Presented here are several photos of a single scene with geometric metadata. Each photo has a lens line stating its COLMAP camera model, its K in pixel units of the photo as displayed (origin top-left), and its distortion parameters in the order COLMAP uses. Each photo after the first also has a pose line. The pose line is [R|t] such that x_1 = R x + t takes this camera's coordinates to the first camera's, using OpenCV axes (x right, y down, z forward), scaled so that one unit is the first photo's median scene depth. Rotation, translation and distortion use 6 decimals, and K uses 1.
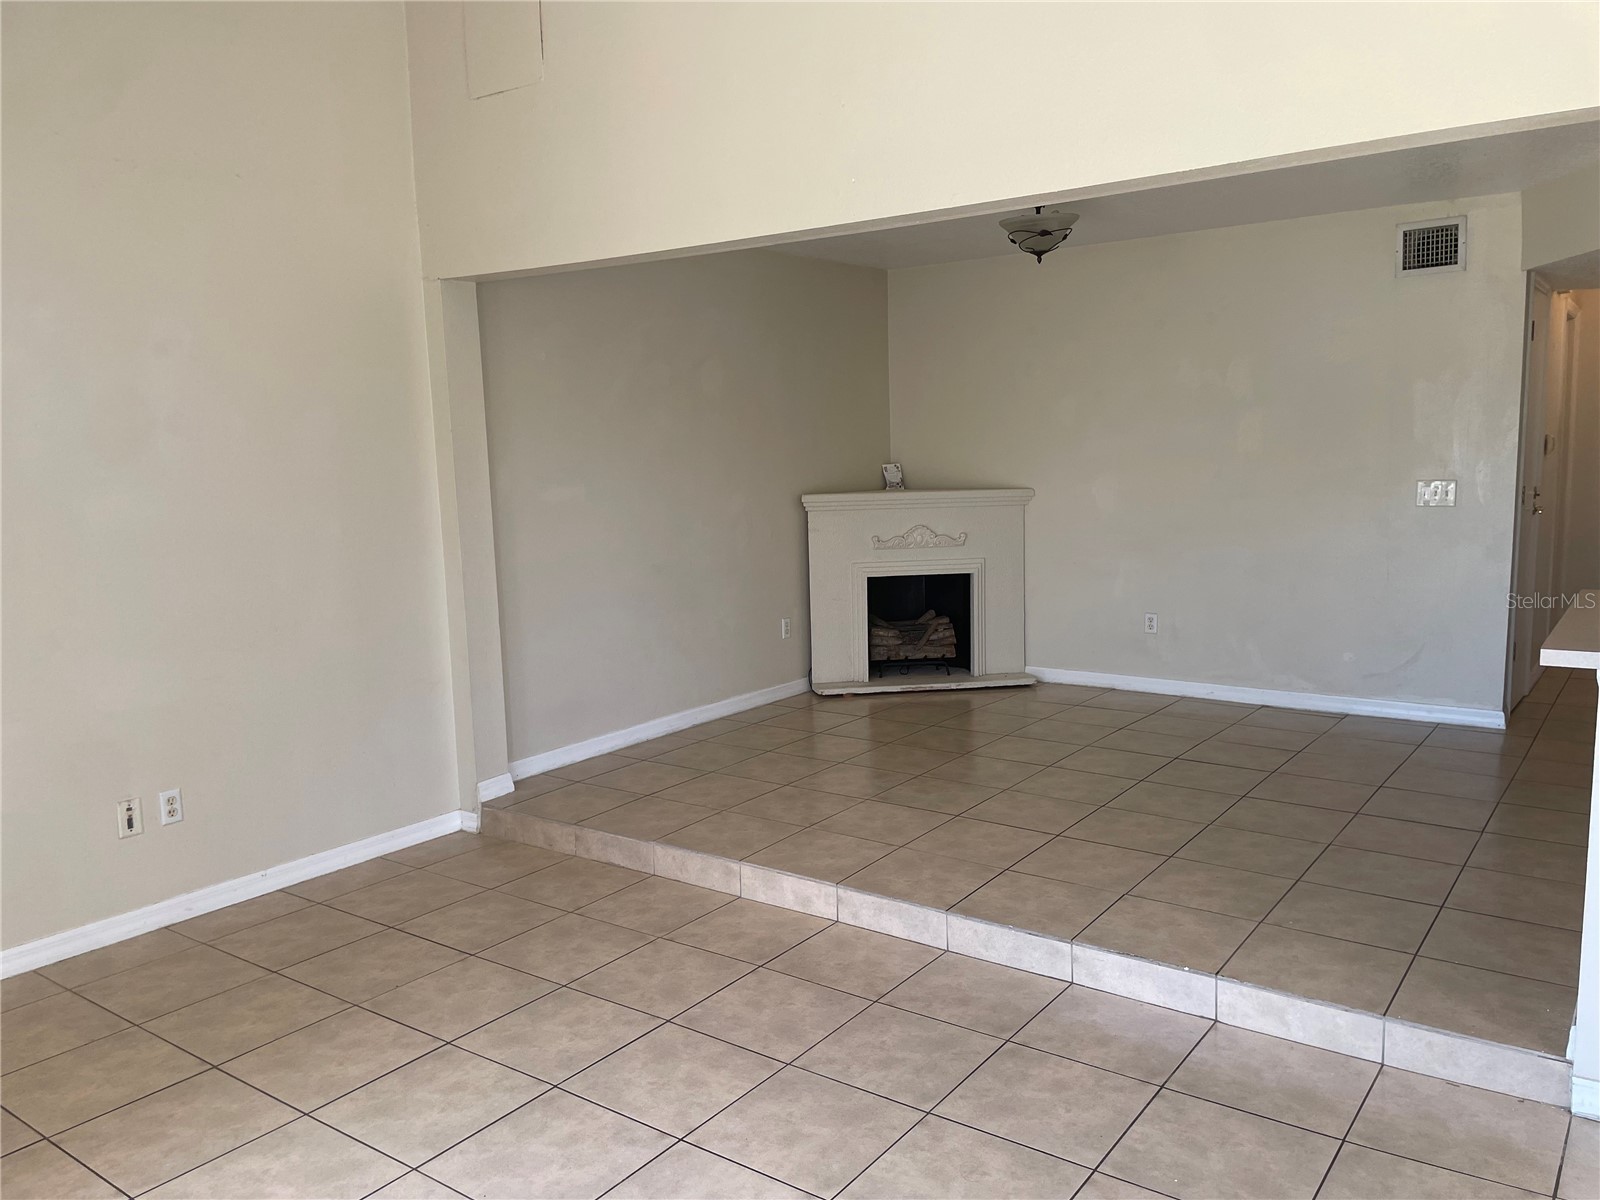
lens RADIAL K [[1221.5, 0, 808.7], [0, 1221.5, 600.8], [0, 0, 1]] dist [0.050926, -0.020225]
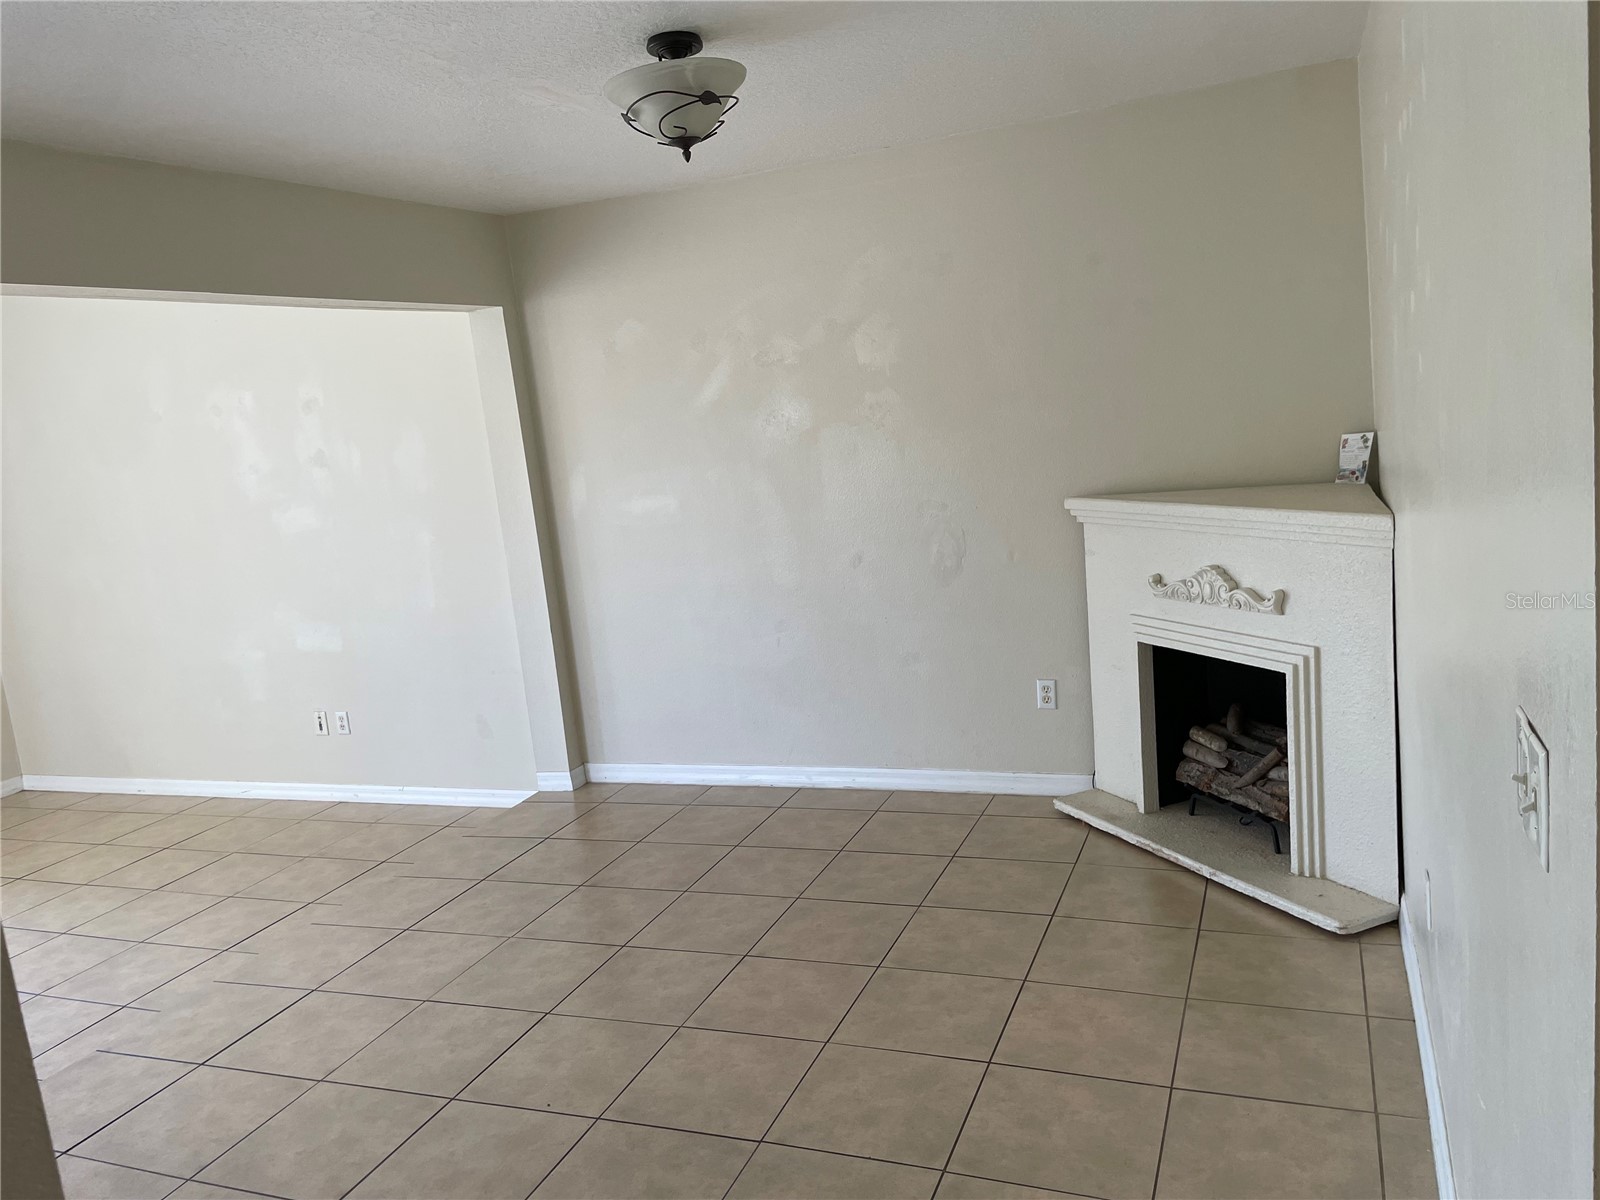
lens RADIAL K [[1221.5, 0, 806.9], [0, 1221.5, 599.2], [0, 0, 1]] dist [0.050926, -0.020225]
pose [[0.241310, 0.156371, -0.957767, 0.745575], [-0.029139, 0.987655, 0.153909, -0.164120], [0.970010, -0.009232, 0.242888, 0.901714]]
